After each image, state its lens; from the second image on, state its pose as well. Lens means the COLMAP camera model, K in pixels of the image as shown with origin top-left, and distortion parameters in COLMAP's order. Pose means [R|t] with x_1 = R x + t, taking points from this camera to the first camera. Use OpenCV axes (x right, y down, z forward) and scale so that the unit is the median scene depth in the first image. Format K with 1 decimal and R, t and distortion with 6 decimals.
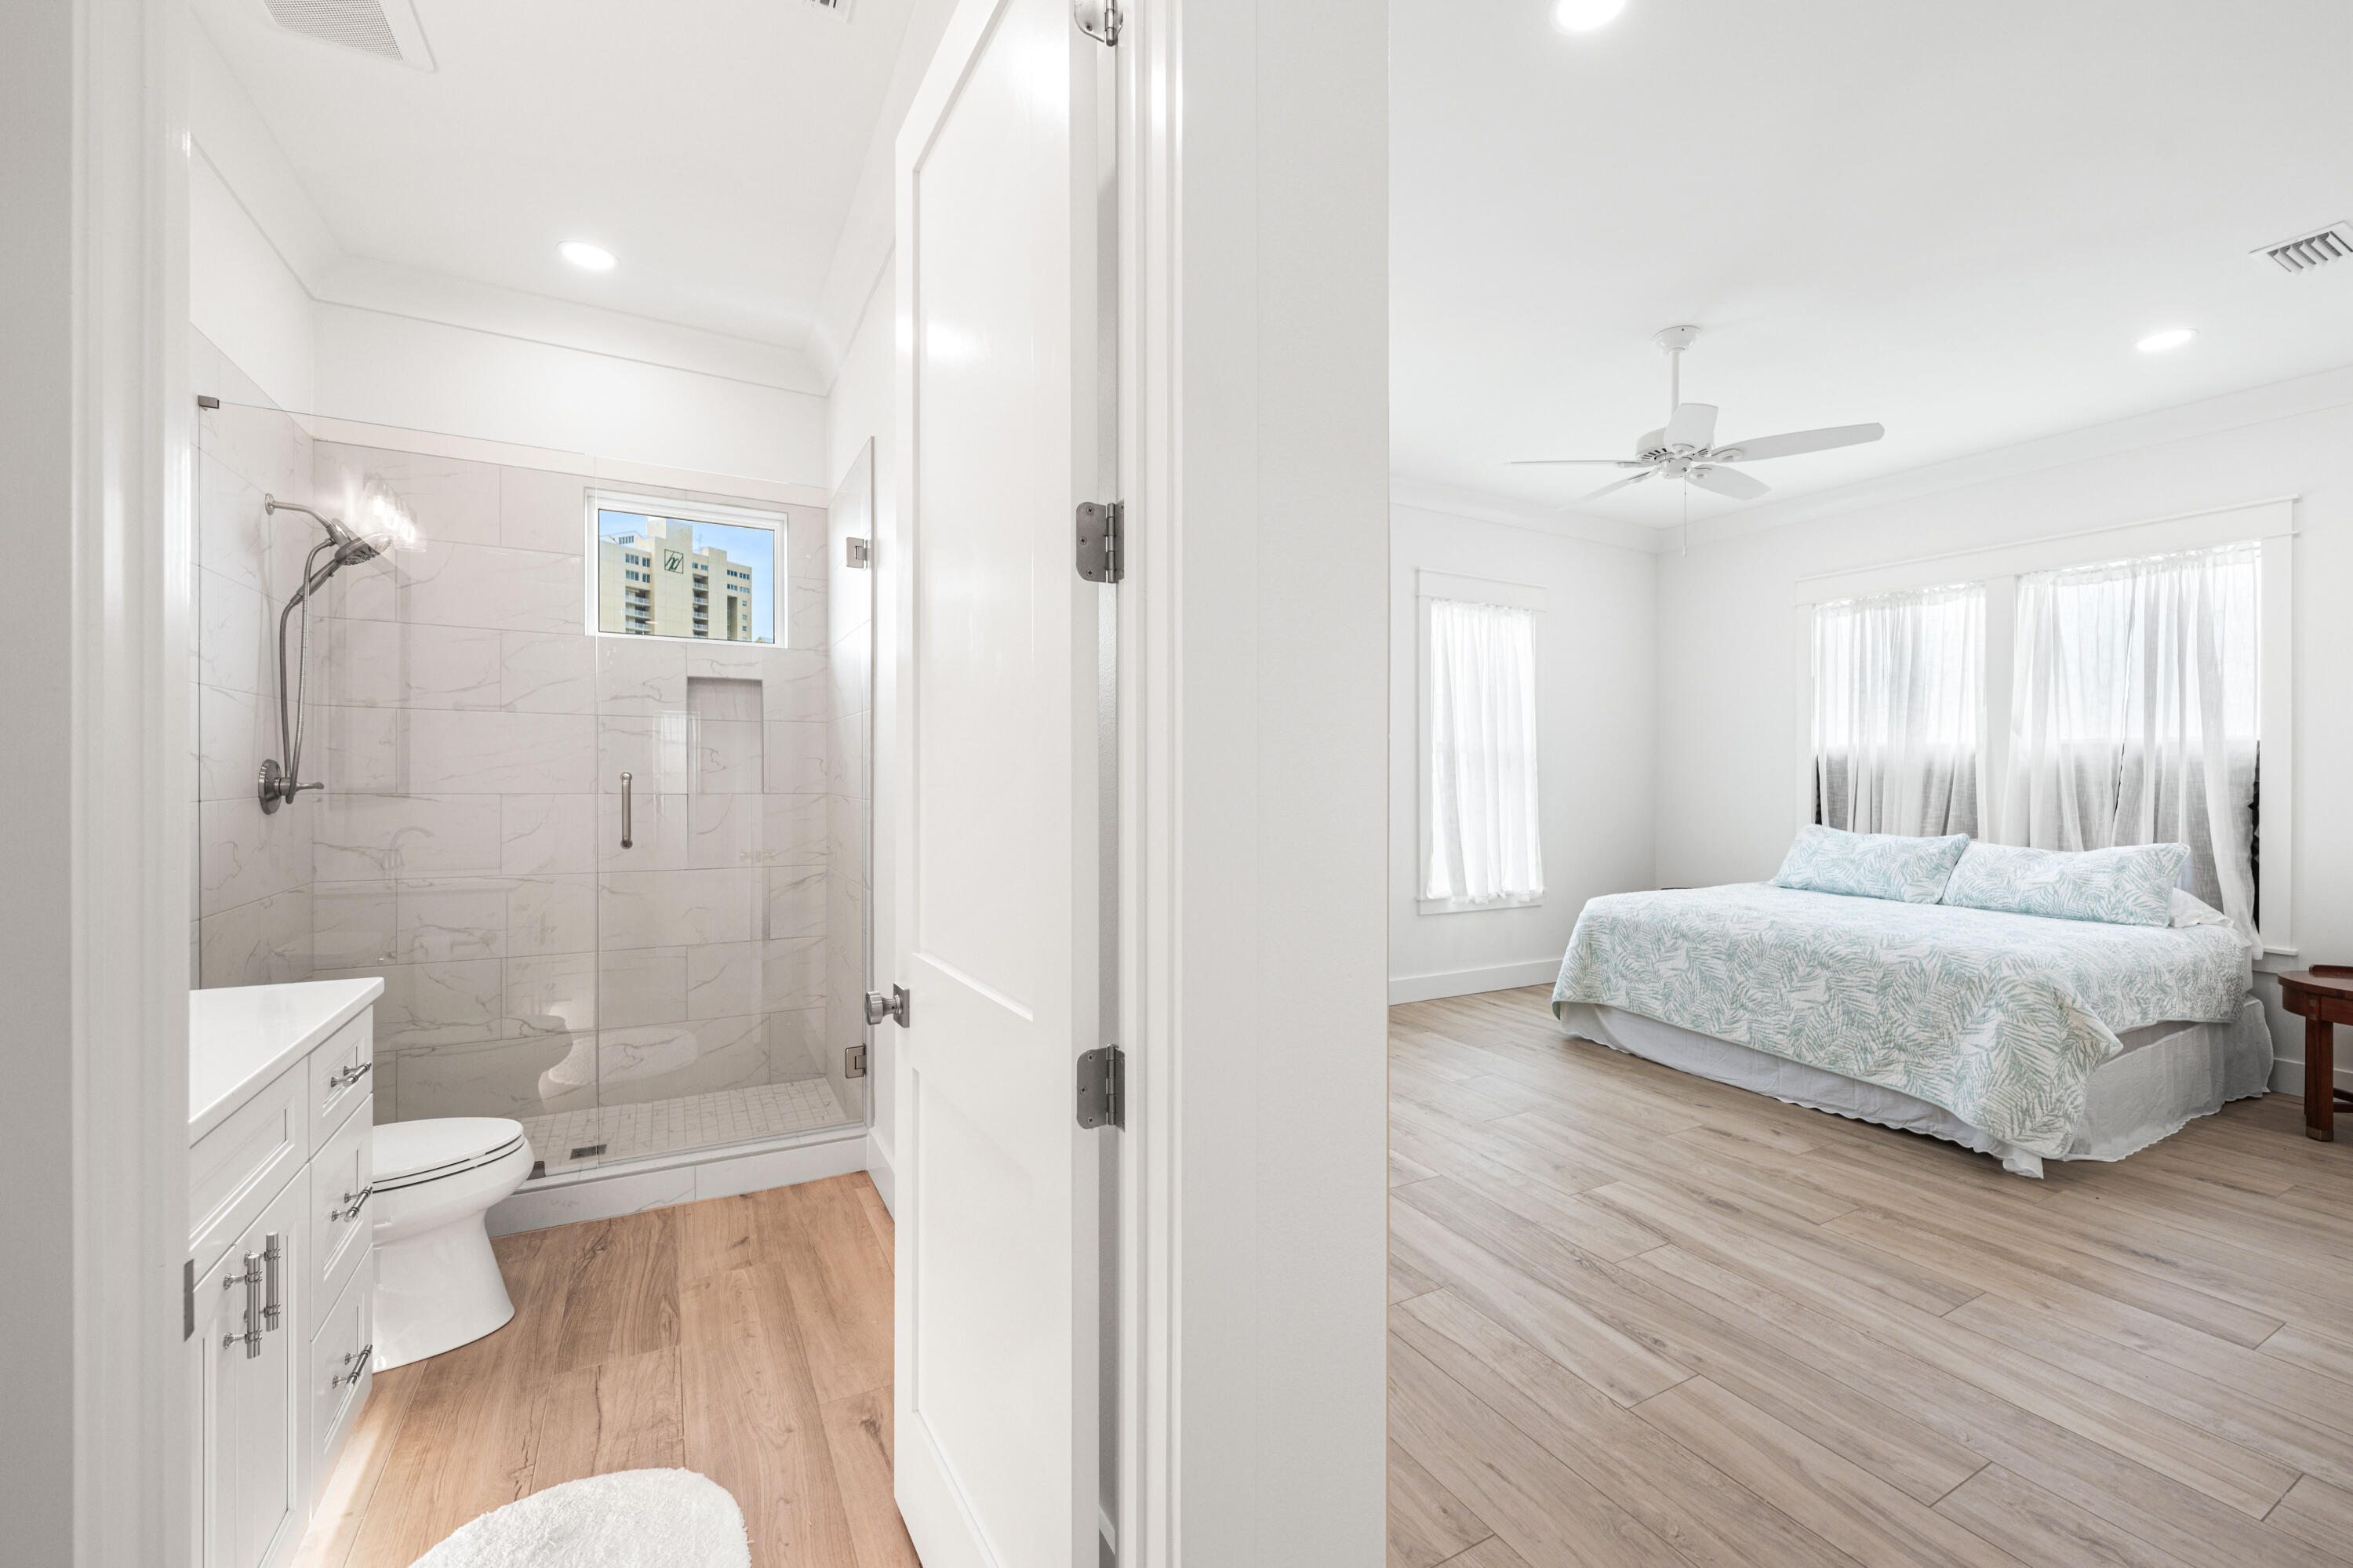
lens RADIAL K [[955.2, 0, 1176.5], [0, 955.2, 784.0], [0, 0, 1]] dist [-0.000931, 0.000014]
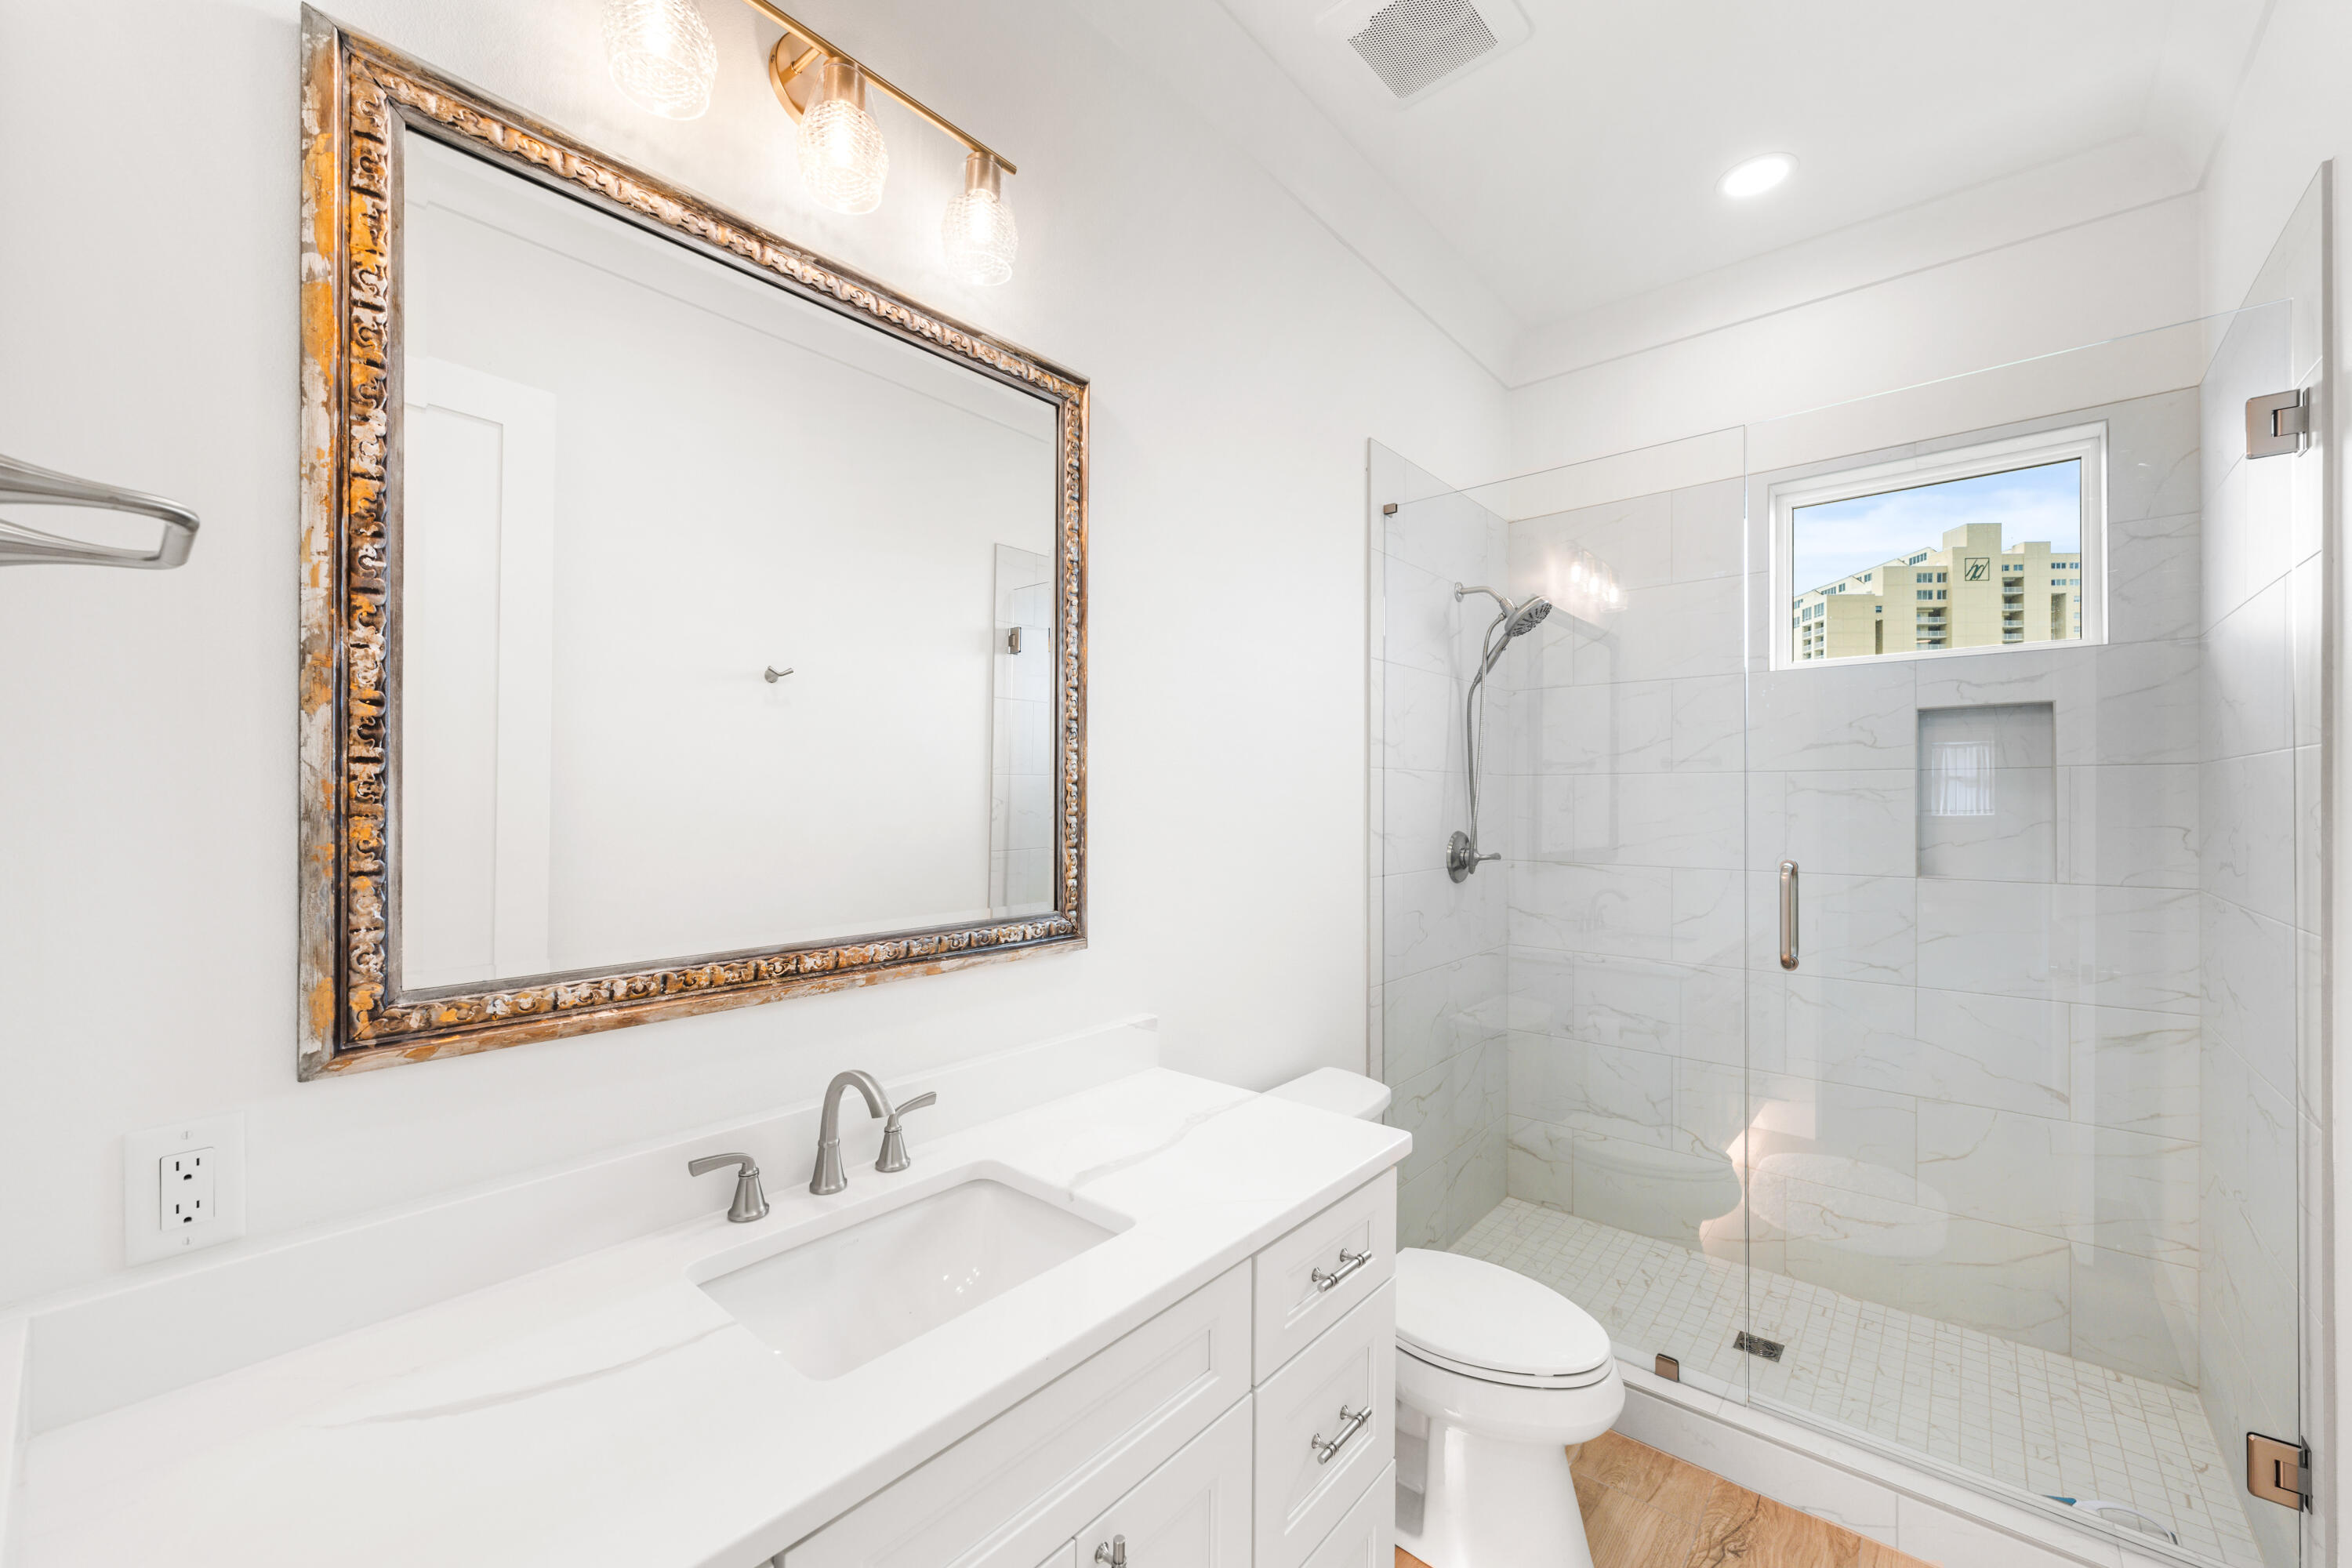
lens RADIAL K [[892.2, 0, 1201.0], [0, 892.2, 803.8], [0, 0, 1]] dist [-0.000714, 0.000207]
pose [[0.358671, -0.004372, -0.933454, -0.092794], [-0.005801, 0.999959, -0.006912, -0.035689], [0.933446, 0.007894, 0.358631, 0.279274]]
